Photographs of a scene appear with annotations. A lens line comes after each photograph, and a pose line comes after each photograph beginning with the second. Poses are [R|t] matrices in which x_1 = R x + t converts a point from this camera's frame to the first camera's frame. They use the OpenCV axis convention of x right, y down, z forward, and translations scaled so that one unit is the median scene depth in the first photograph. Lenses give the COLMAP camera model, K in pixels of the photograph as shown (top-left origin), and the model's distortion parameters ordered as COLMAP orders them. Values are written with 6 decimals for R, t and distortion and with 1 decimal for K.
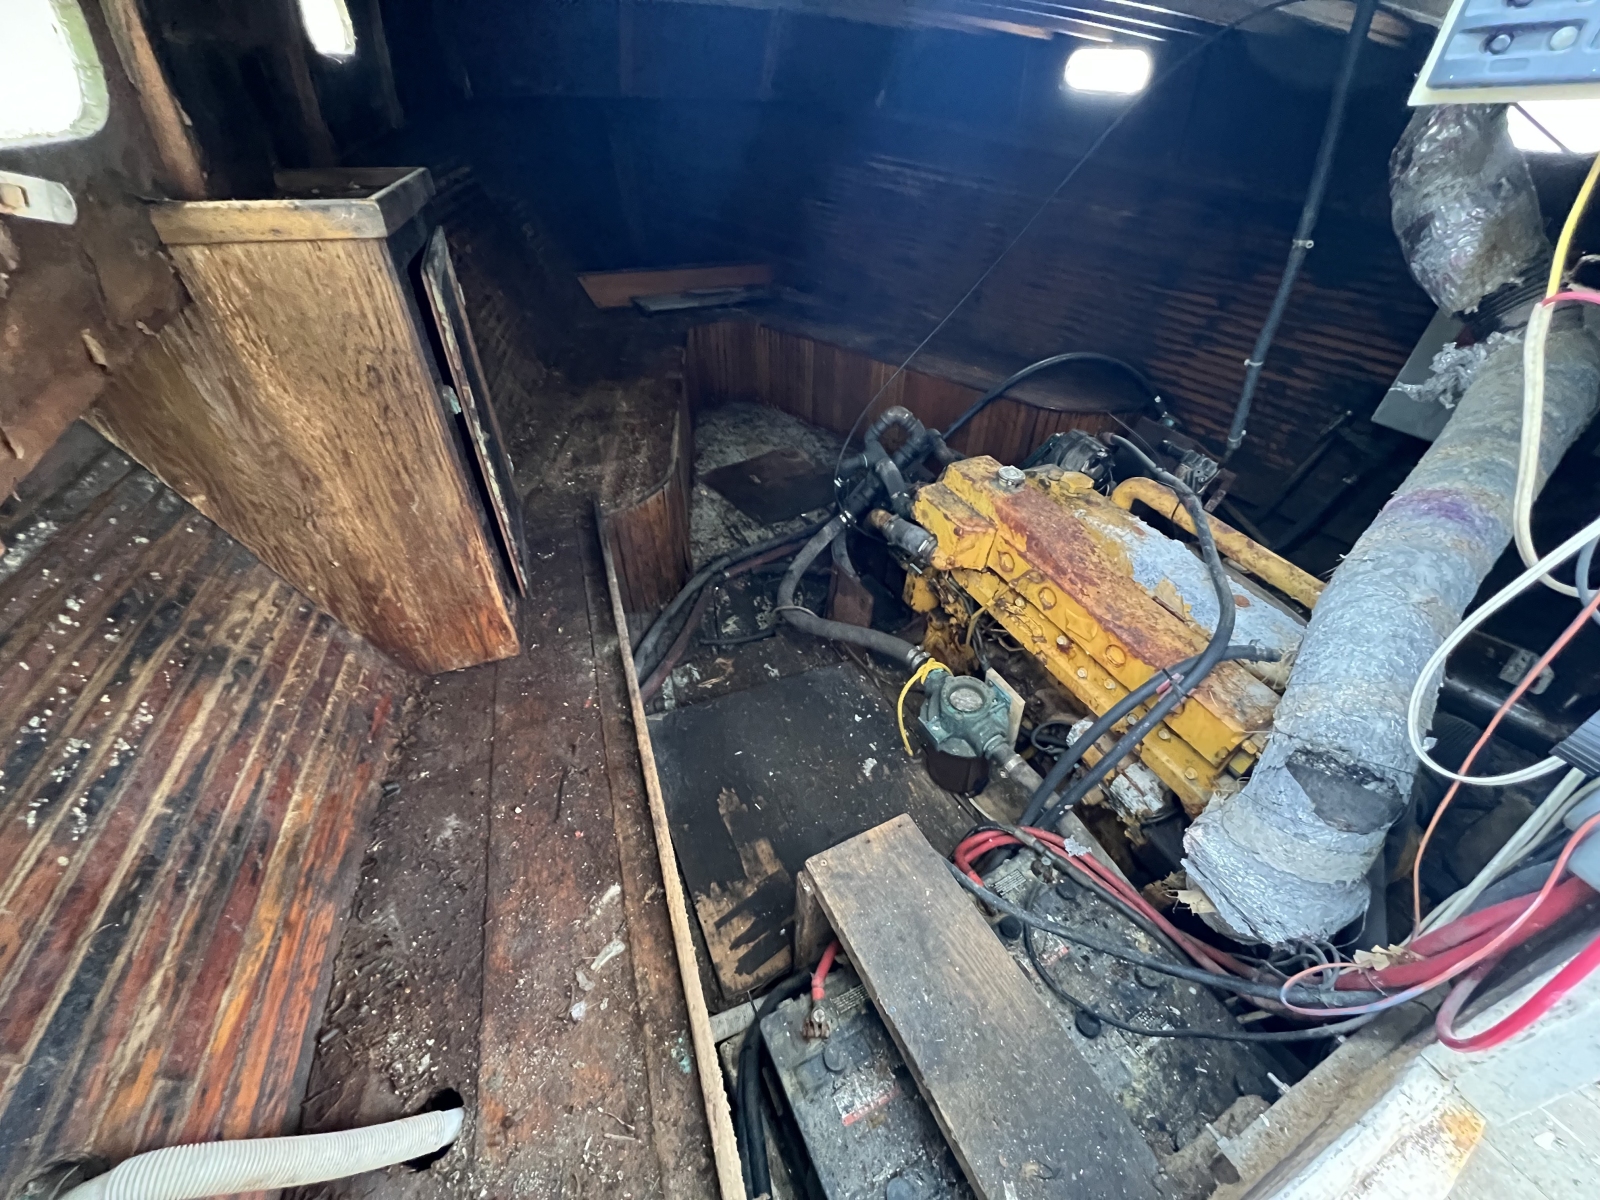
lens RADIAL K [[639.0, 0, 803.3], [0, 639.0, 601.4], [0, 0, 1]] dist [-0.002586, 0.000337]
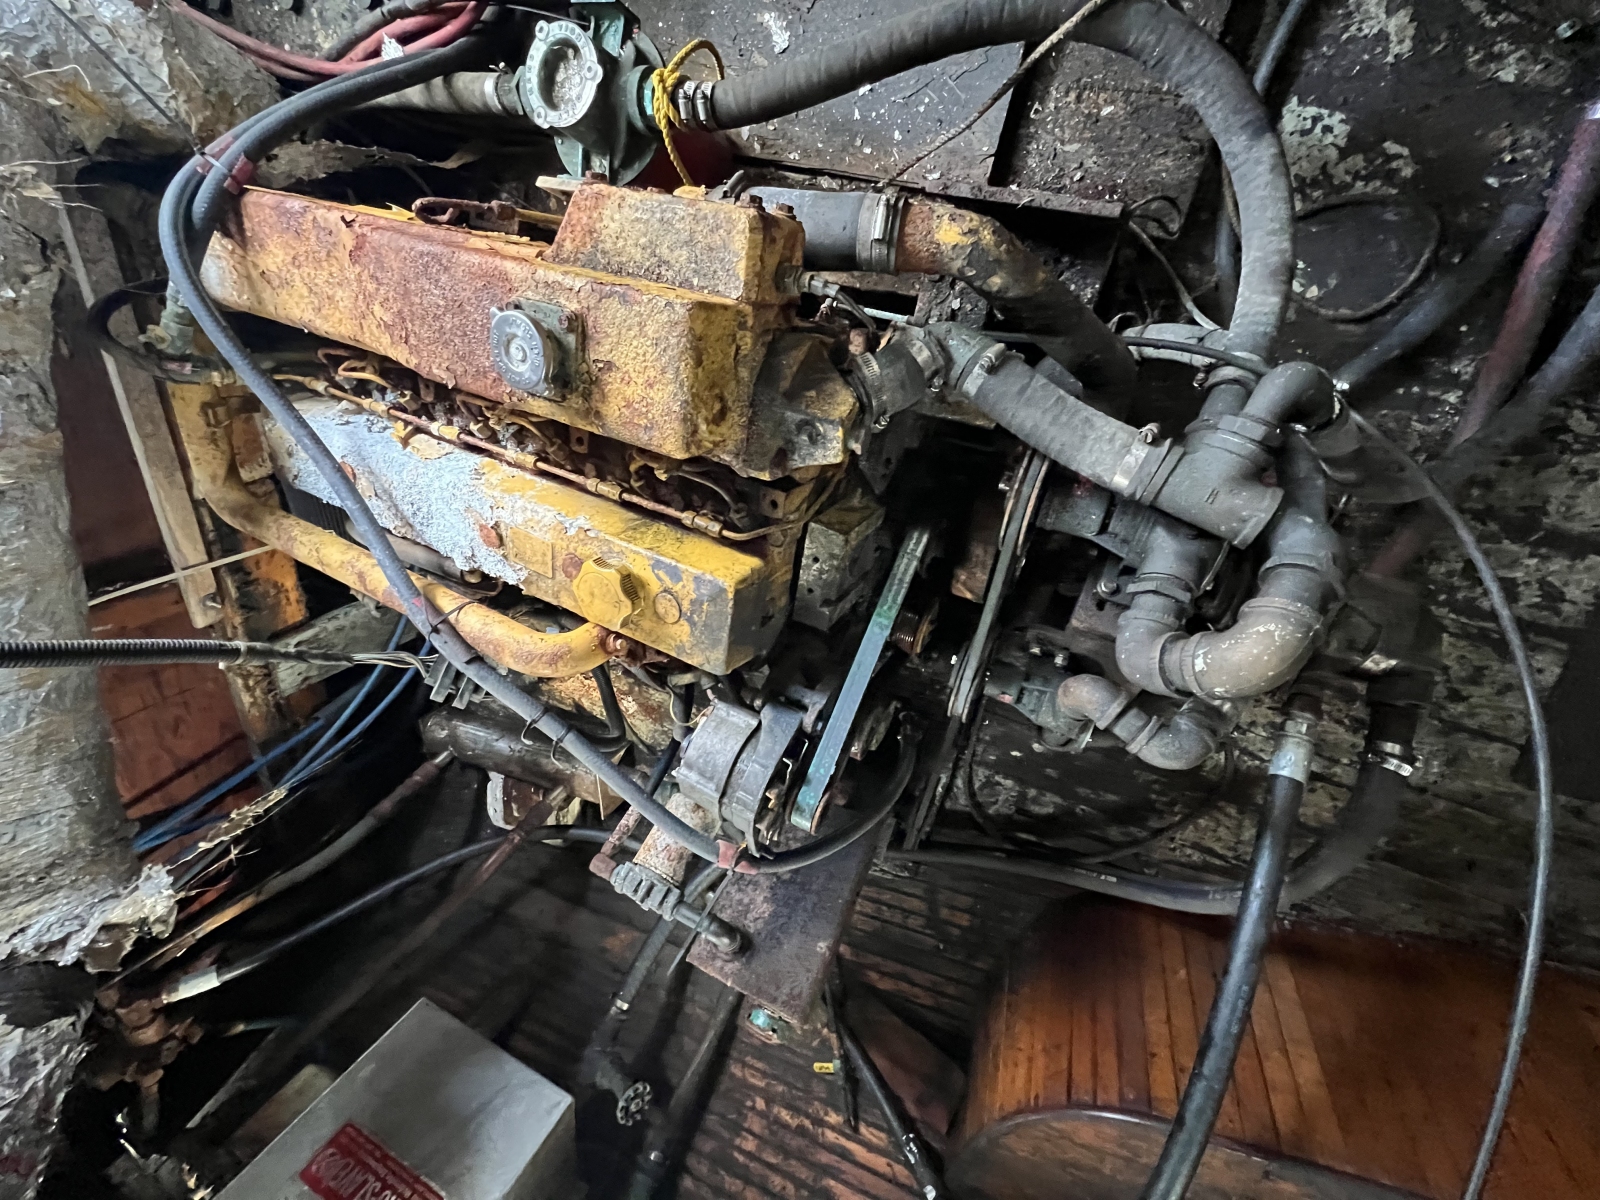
lens RADIAL K [[639.0, 0, 798.5], [0, 639.0, 599.1], [0, 0, 1]] dist [-0.002586, 0.000337]
pose [[-0.556696, 0.646012, 0.522263, 0.135566], [-0.160257, -0.700396, 0.695530, -0.570951], [0.815111, 0.303503, 0.493436, 0.980700]]
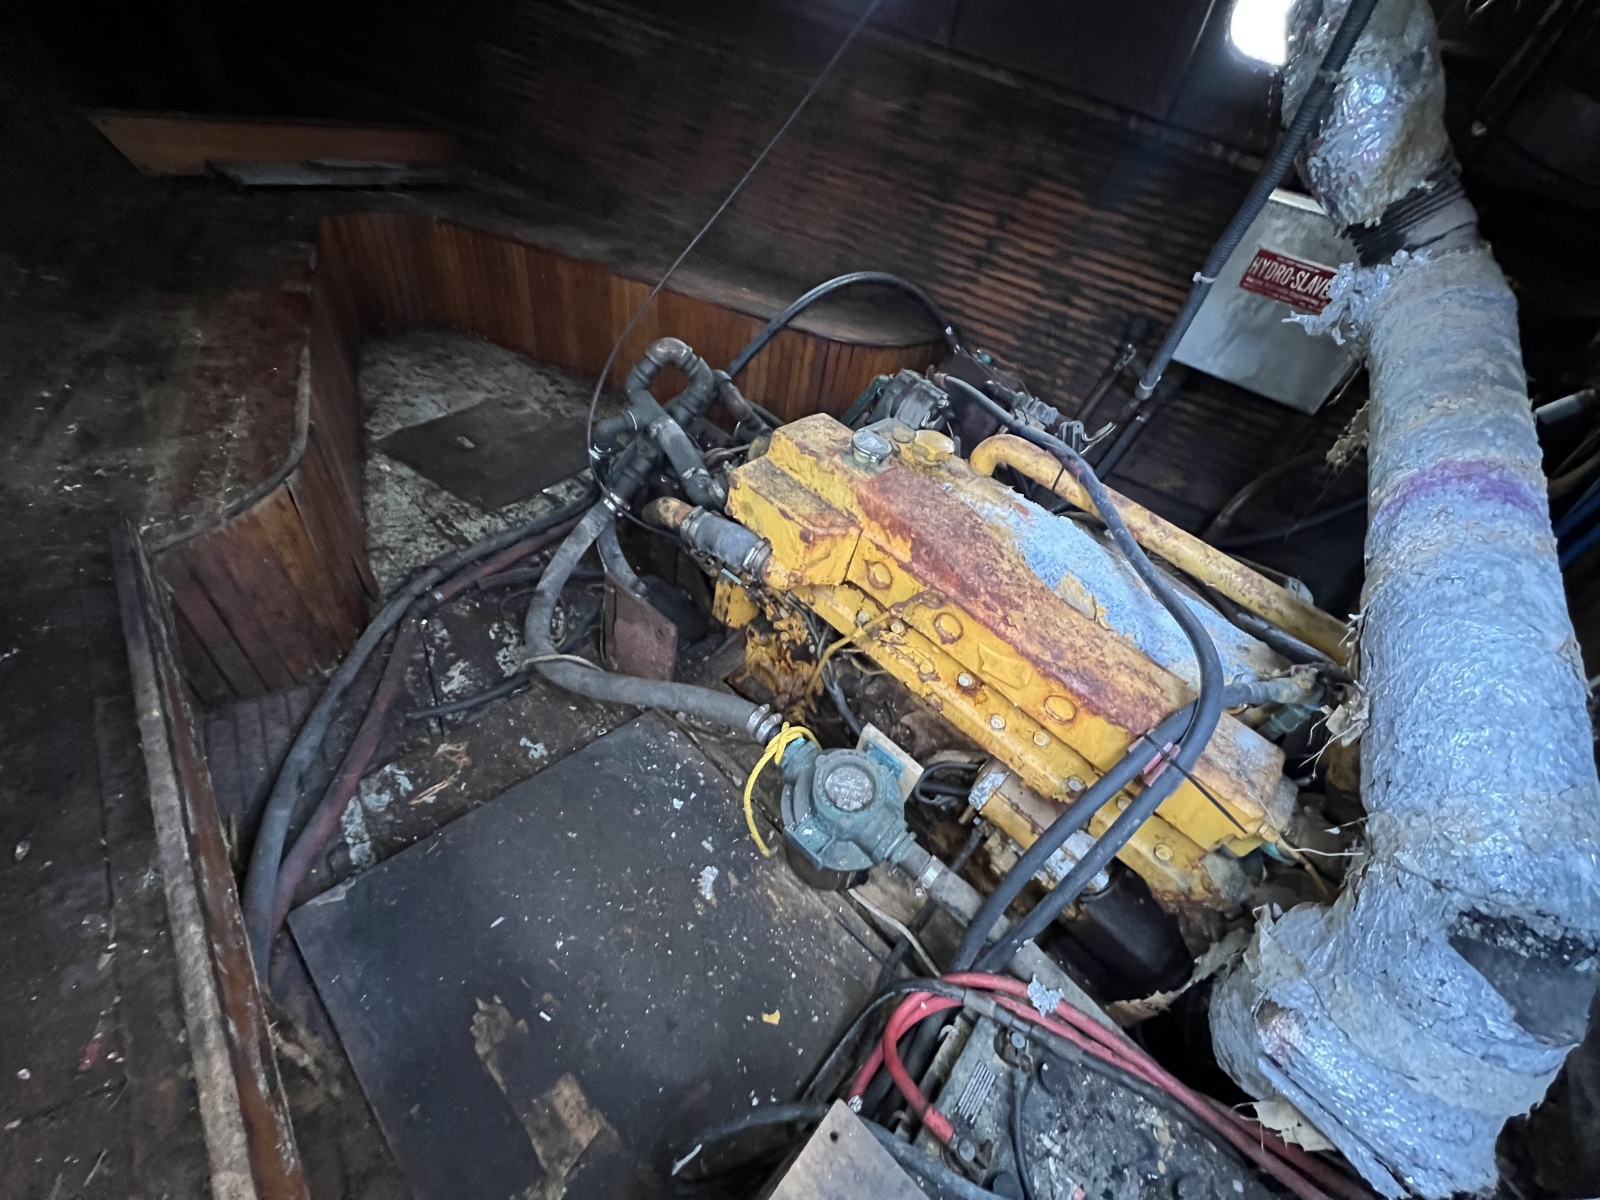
lens RADIAL K [[639.0, 0, 802.7], [0, 639.0, 601.1], [0, 0, 1]] dist [-0.002586, 0.000337]
pose [[0.926524, -0.140537, 0.349004, -0.000271], [0.106368, 0.987618, 0.115312, -0.119440], [-0.360888, -0.069716, 0.930000, 0.382275]]
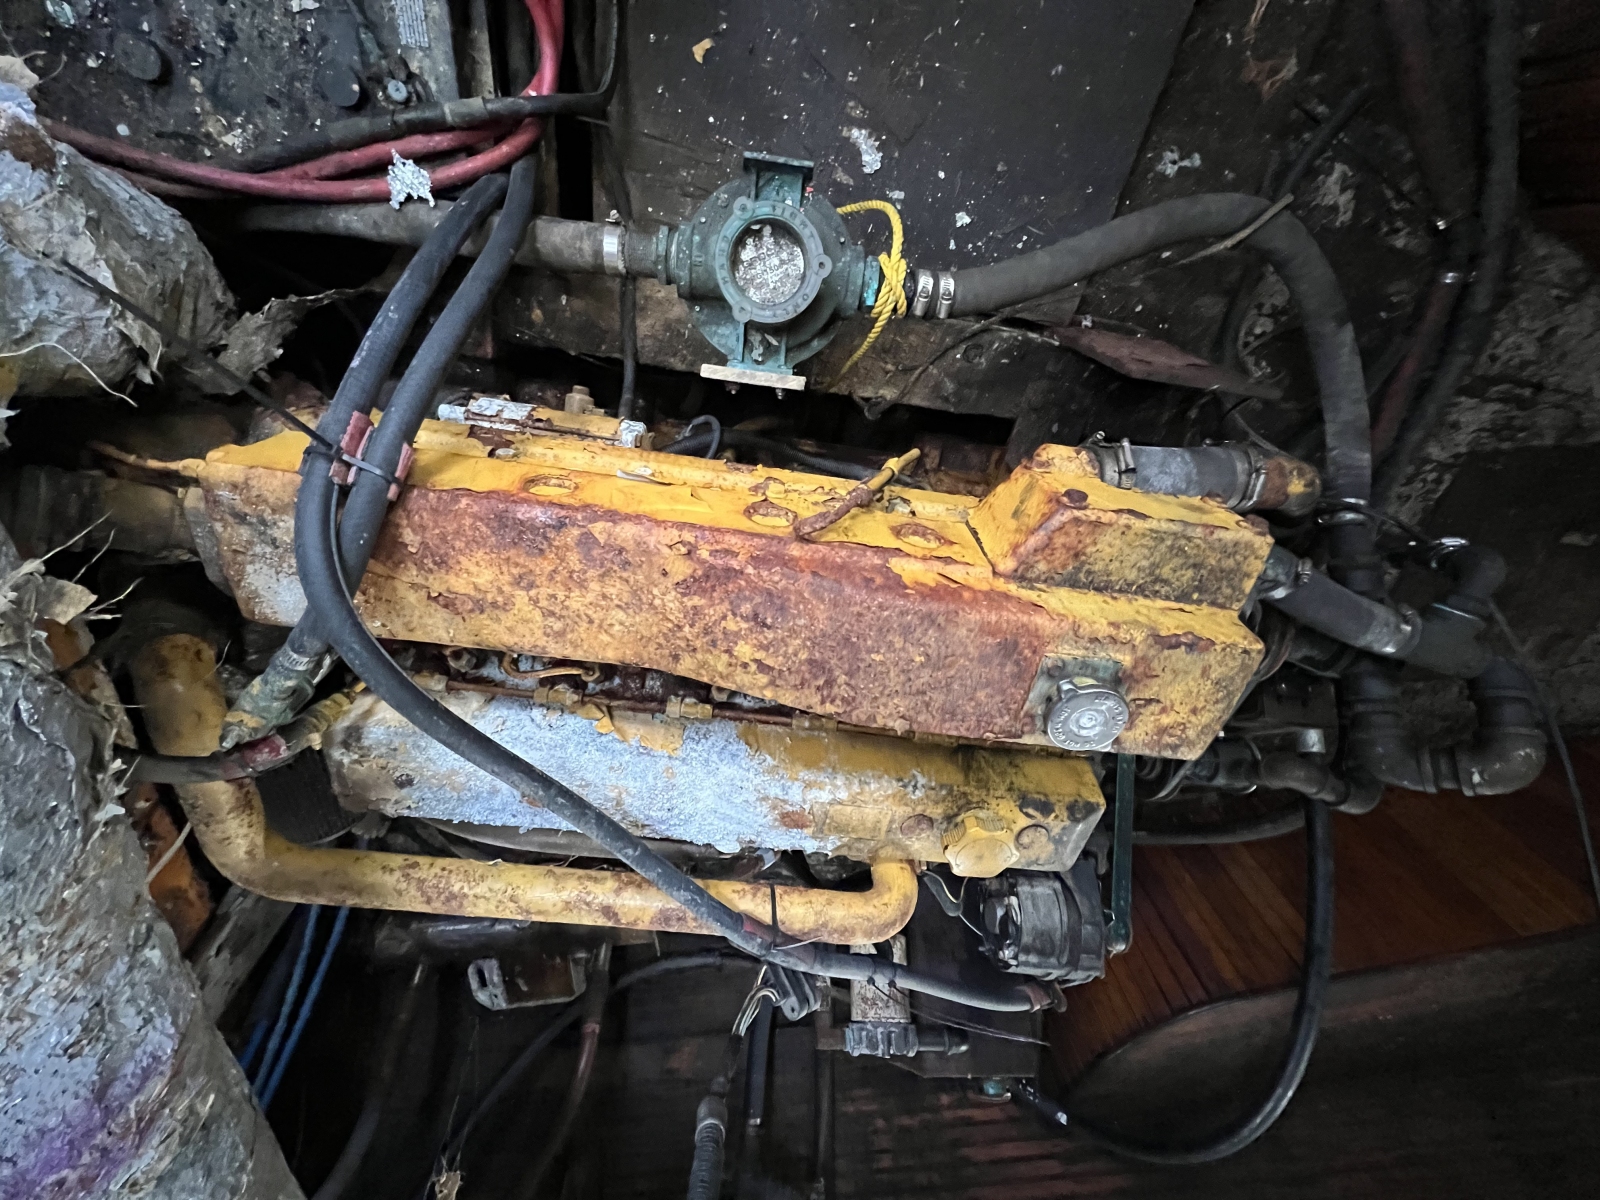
lens RADIAL K [[639.0, 0, 797.6], [0, 639.0, 598.3], [0, 0, 1]] dist [-0.002586, 0.000337]
pose [[-0.579385, 0.734923, 0.352421, 0.245328], [-0.575908, -0.675109, 0.461040, -0.220467], [0.576752, 0.064157, 0.814396, 0.623322]]
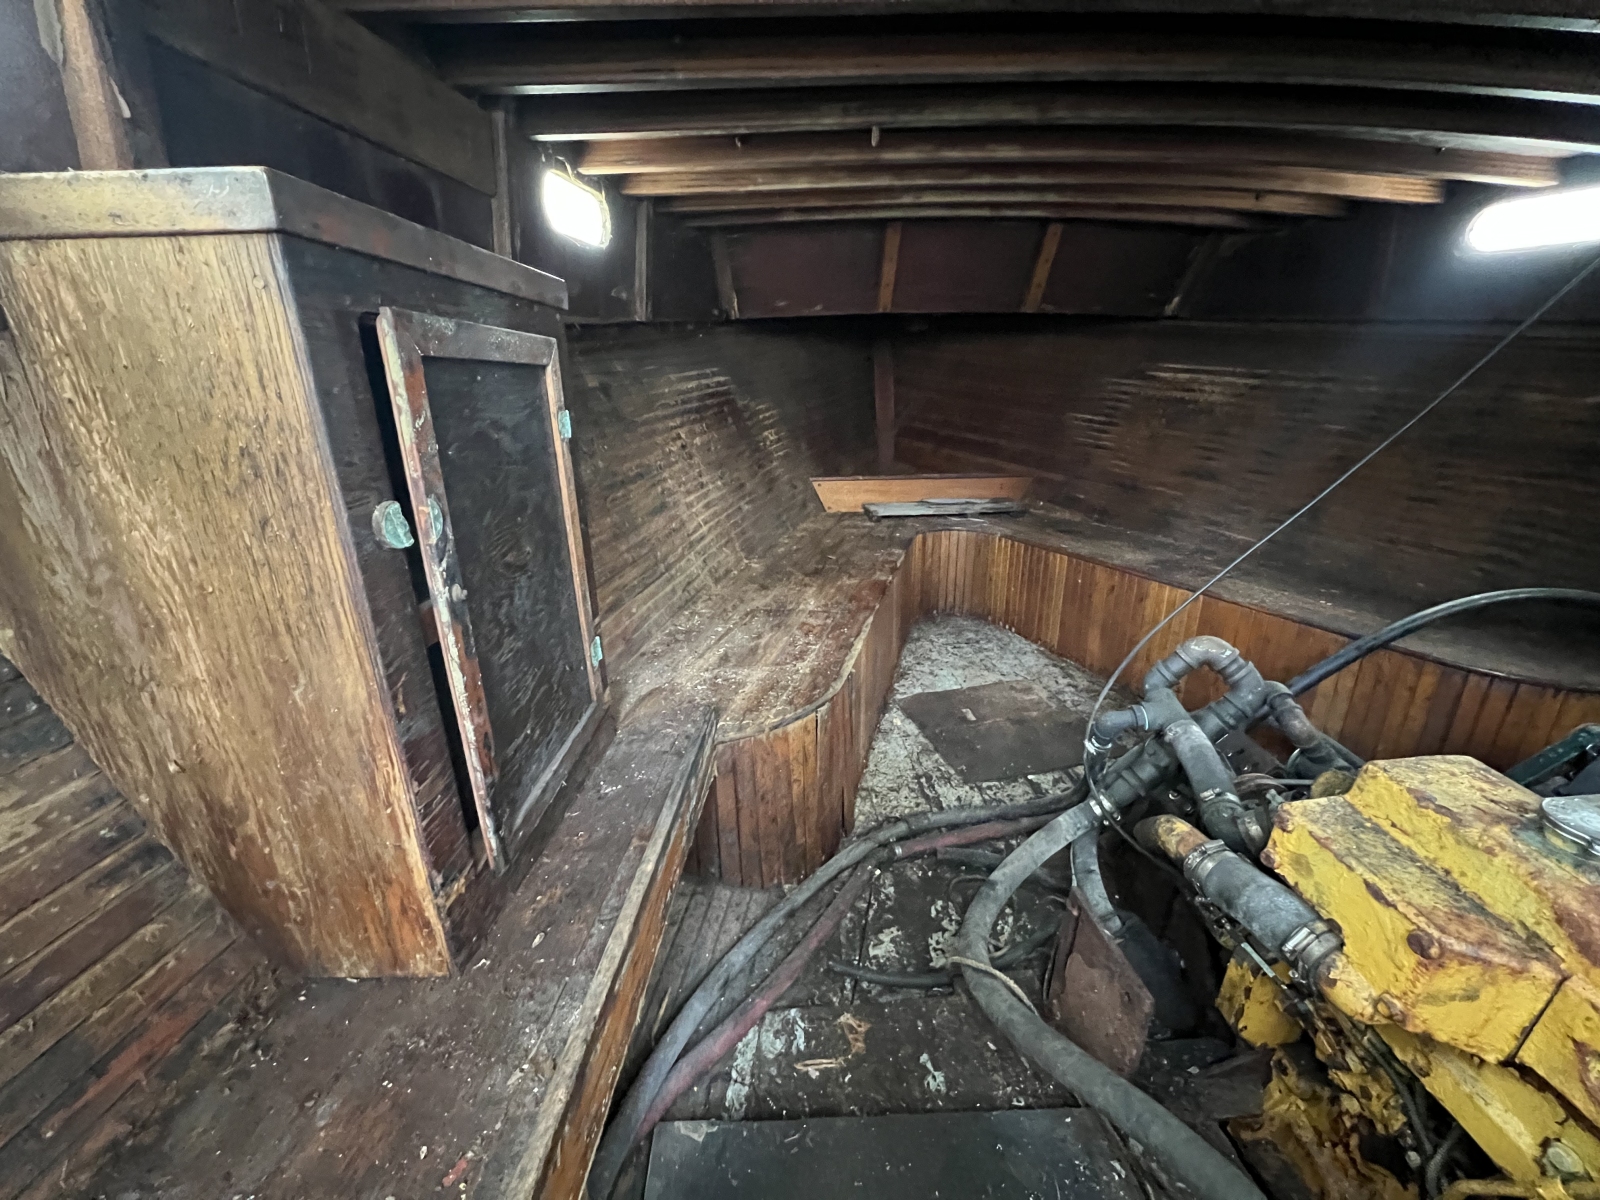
lens RADIAL K [[639.5, 0, 802.2], [0, 639.5, 601.7], [0, 0, 1]] dist [-0.003354, 0.000387]
pose [[0.926300, 0.088322, -0.366289, 0.014841], [-0.204314, 0.934545, -0.291343, -0.113942], [0.316582, 0.344709, 0.883715, 0.459866]]
